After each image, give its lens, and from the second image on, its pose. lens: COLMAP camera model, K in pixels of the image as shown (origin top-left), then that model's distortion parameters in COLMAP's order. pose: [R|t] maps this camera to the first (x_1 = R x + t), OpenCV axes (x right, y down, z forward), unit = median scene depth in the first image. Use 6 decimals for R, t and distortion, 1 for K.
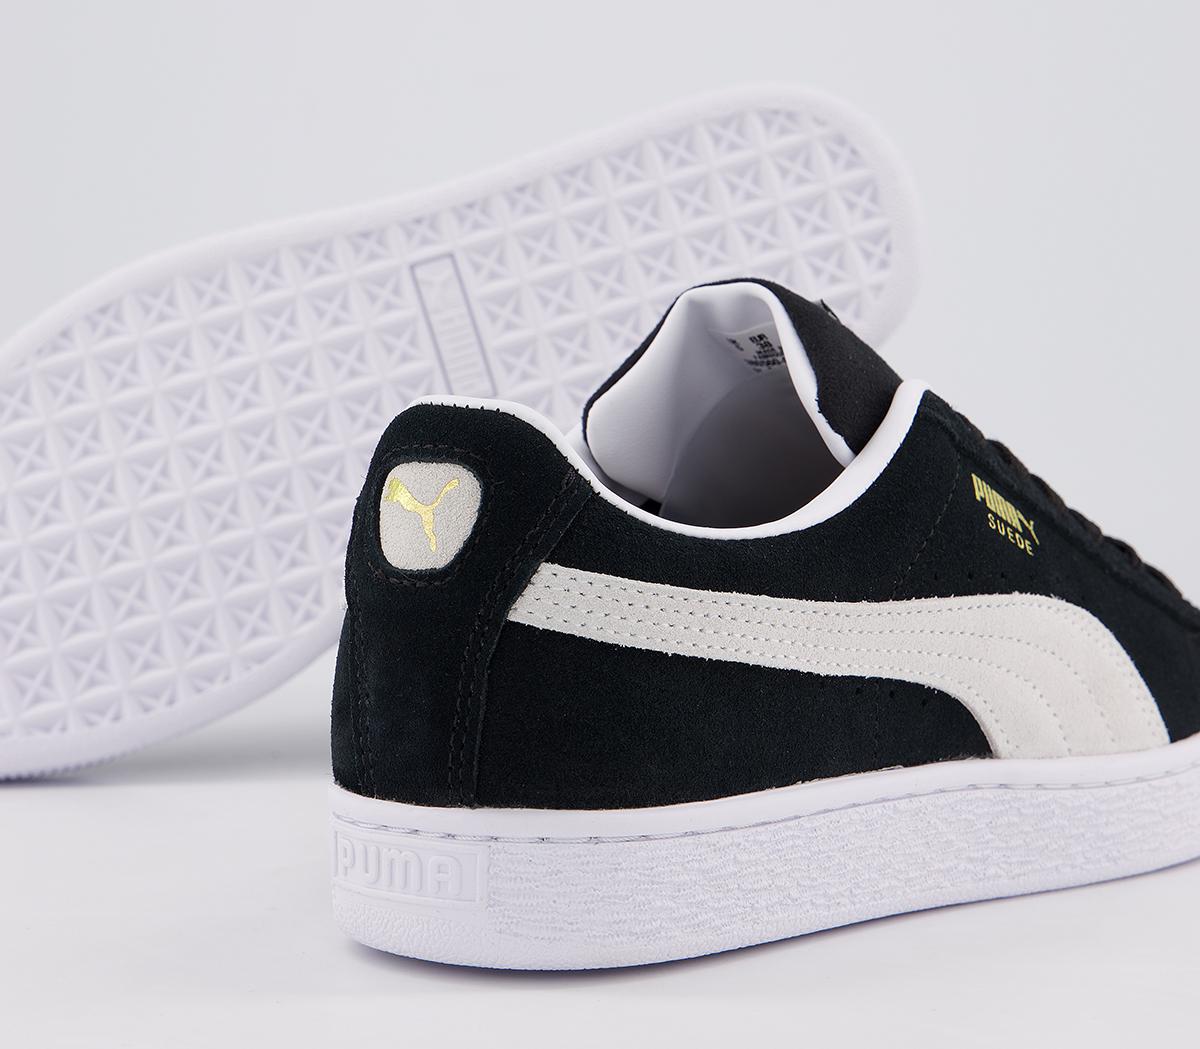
lens RADIAL K [[2889.5, 0, 599.6], [0, 2889.5, 526.4], [0, 0, 1]] dist [0.120352, 0.000000]
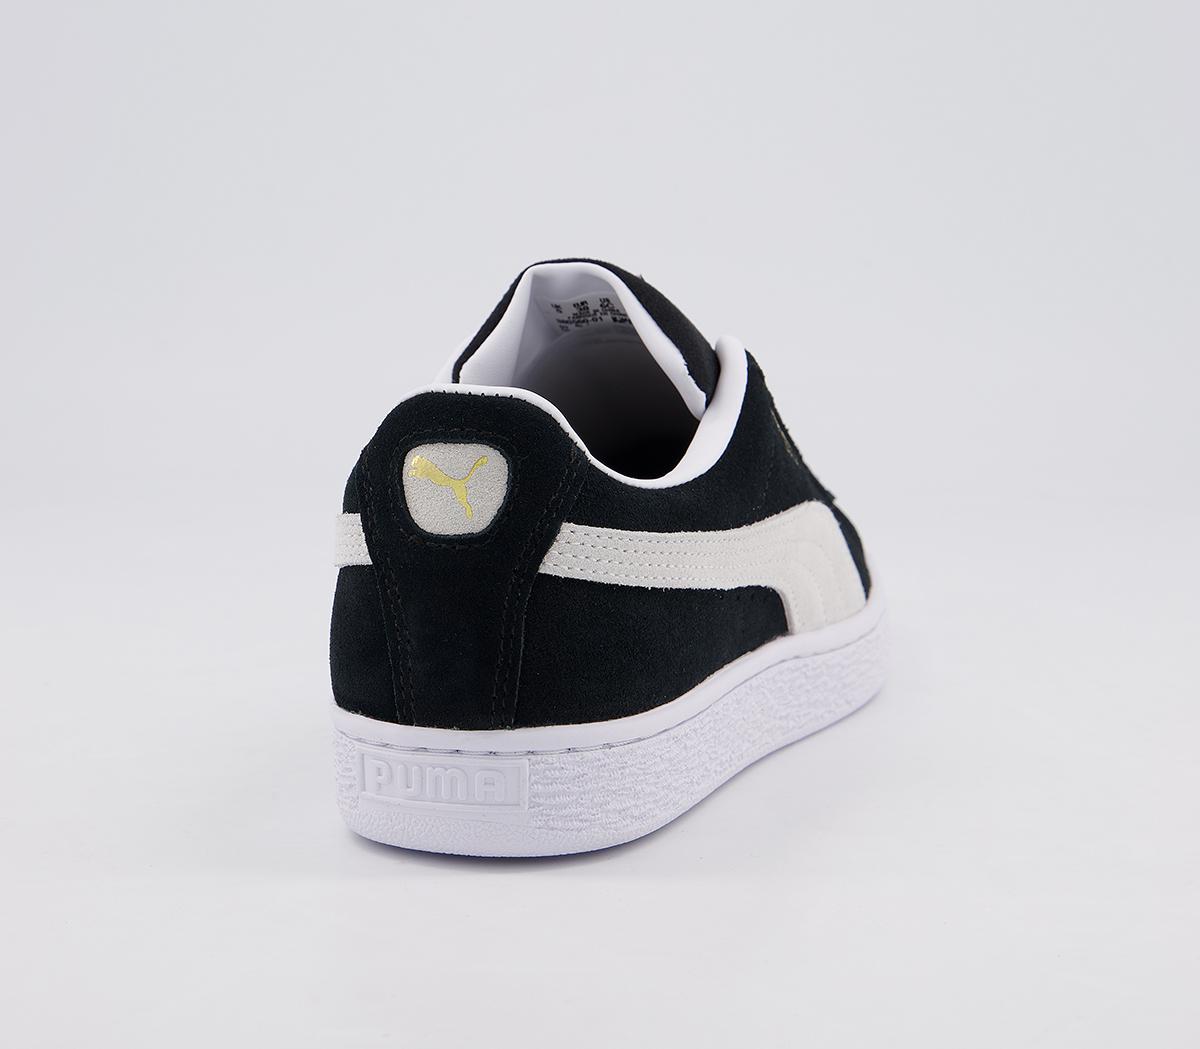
lens RADIAL K [[2472.1, 0, 600.3], [0, 2472.1, 521.6], [0, 0, 1]] dist [0.031688, 0.000000]
pose [[0.946570, -0.066921, 0.315480, -0.322155], [0.043558, 0.995799, 0.080543, -0.068651], [-0.319545, -0.062498, 0.945508, 0.020688]]
